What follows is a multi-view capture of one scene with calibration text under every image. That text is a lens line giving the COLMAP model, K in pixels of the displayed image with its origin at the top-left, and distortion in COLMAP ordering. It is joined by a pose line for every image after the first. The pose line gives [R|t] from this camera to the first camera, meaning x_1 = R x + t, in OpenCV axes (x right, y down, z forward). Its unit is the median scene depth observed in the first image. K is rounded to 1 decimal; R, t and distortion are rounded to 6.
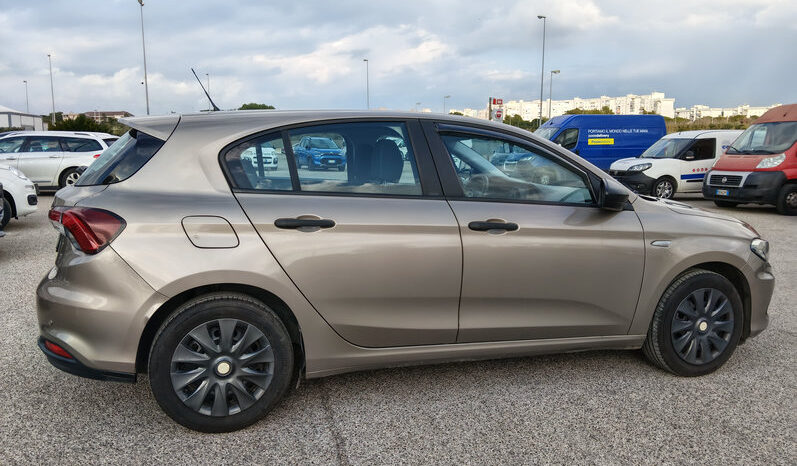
lens RADIAL K [[644.1, 0, 400.0], [0, 644.1, 234.0], [0, 0, 1]] dist [0.080362, -0.171446]
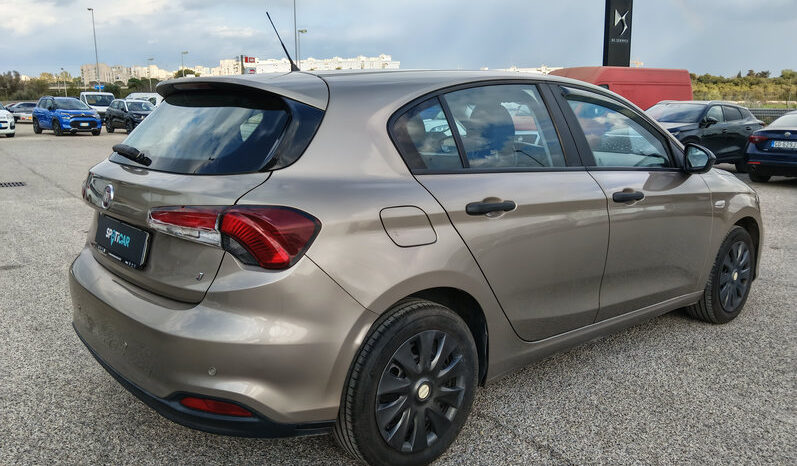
lens RADIAL K [[644.1, 0, 399.2], [0, 644.1, 229.3], [0, 0, 1]] dist [0.080362, -0.171446]
pose [[0.924088, -0.076317, 0.374483, -0.574622], [0.056319, 0.996355, 0.064074, -0.048394], [-0.378008, -0.038119, 0.925017, 0.262426]]
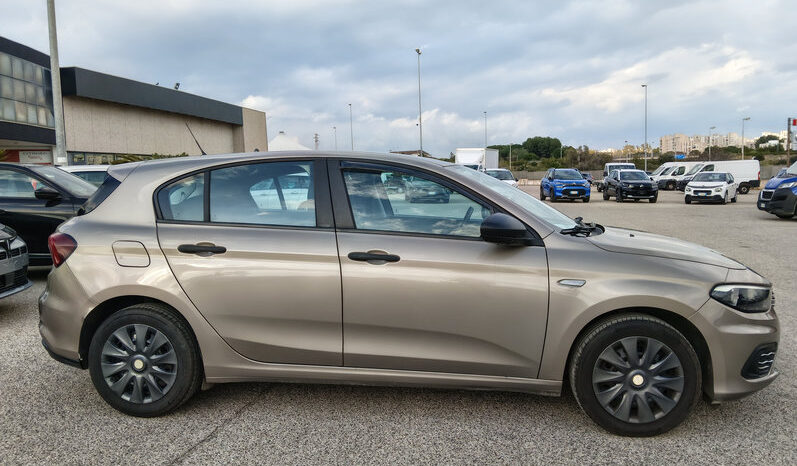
lens RADIAL K [[644.1, 0, 401.2], [0, 644.1, 229.0], [0, 0, 1]] dist [0.080362, -0.171446]
pose [[0.905949, 0.014112, -0.423153, 0.685396], [-0.037989, 0.998123, -0.048043, -0.009737], [0.421680, 0.059600, 0.904784, 0.072408]]
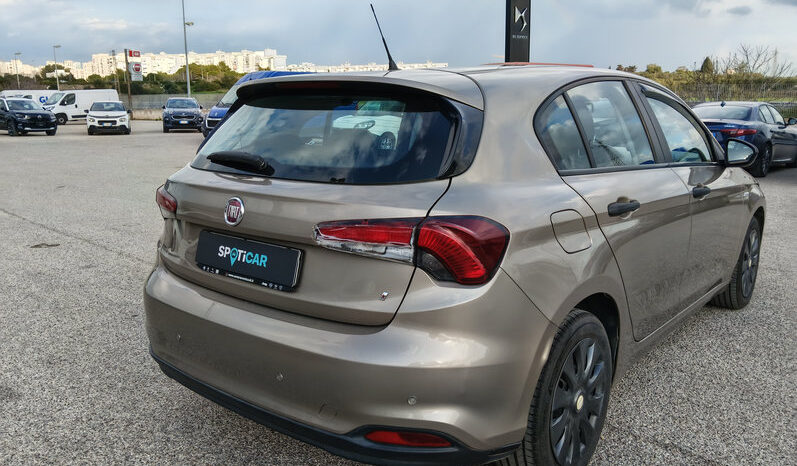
lens RADIAL K [[644.1, 0, 396.2], [0, 644.1, 232.1], [0, 0, 1]] dist [0.080362, -0.171446]
pose [[0.849022, -0.116072, 0.515450, -0.819175], [0.083259, 0.992774, 0.086419, -0.080711], [-0.521756, -0.030456, 0.852551, 0.443882]]
